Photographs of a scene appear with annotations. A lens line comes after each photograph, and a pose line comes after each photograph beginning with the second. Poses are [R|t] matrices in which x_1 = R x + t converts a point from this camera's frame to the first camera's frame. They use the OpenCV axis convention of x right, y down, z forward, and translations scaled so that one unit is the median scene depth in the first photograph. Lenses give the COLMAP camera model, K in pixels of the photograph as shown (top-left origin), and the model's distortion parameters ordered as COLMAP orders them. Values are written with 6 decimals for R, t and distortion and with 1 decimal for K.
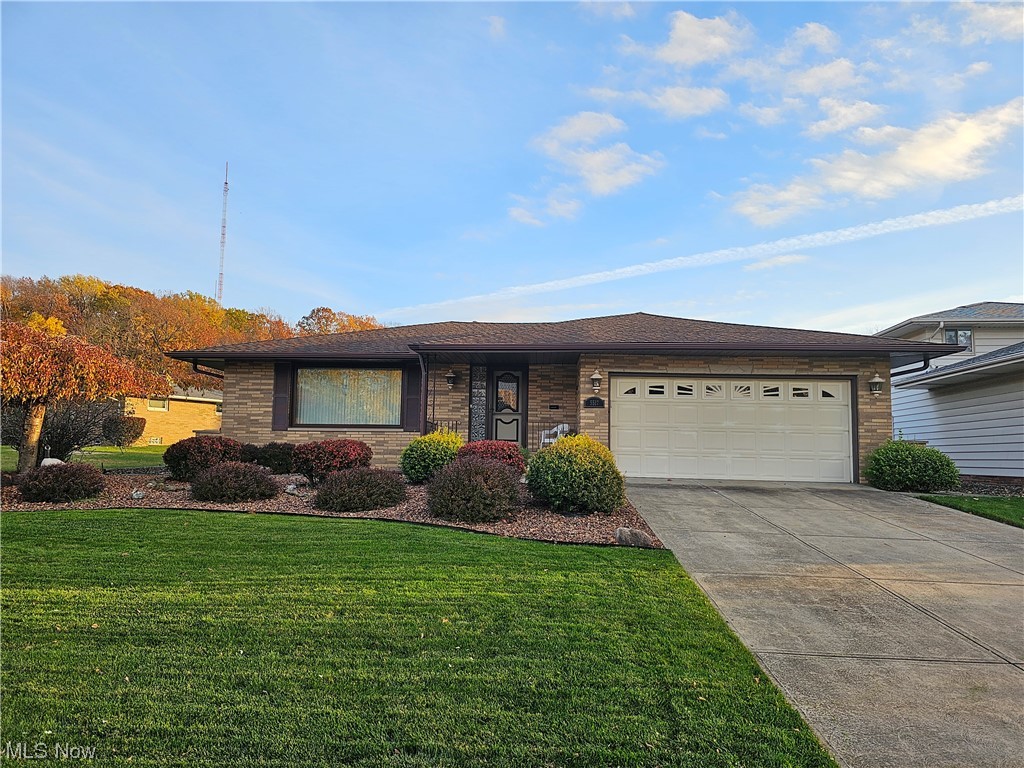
lens RADIAL K [[689.9, 0, 511.4], [0, 689.9, 386.1], [0, 0, 1]] dist [0.099758, -0.078199]
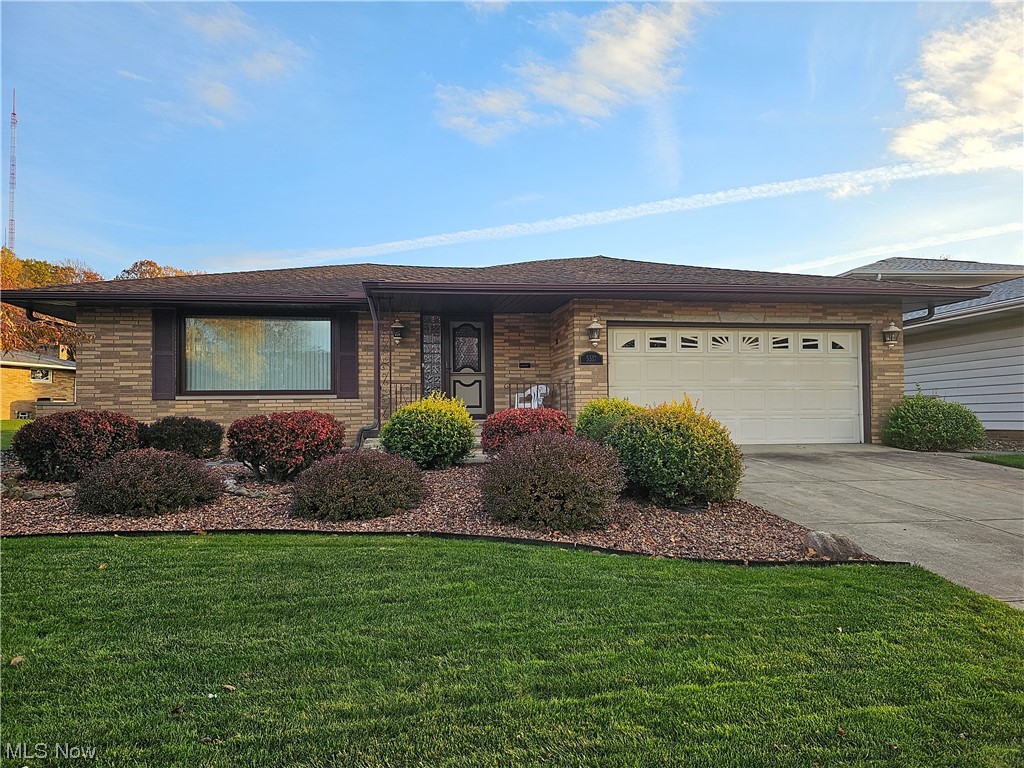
lens RADIAL K [[689.9, 0, 511.4], [0, 689.9, 386.1], [0, 0, 1]] dist [0.099758, -0.078199]
pose [[0.976922, -0.018027, 0.212835, -0.145875], [0.006577, 0.998498, 0.054384, 0.011646], [-0.213496, -0.051729, 0.975573, 0.212592]]
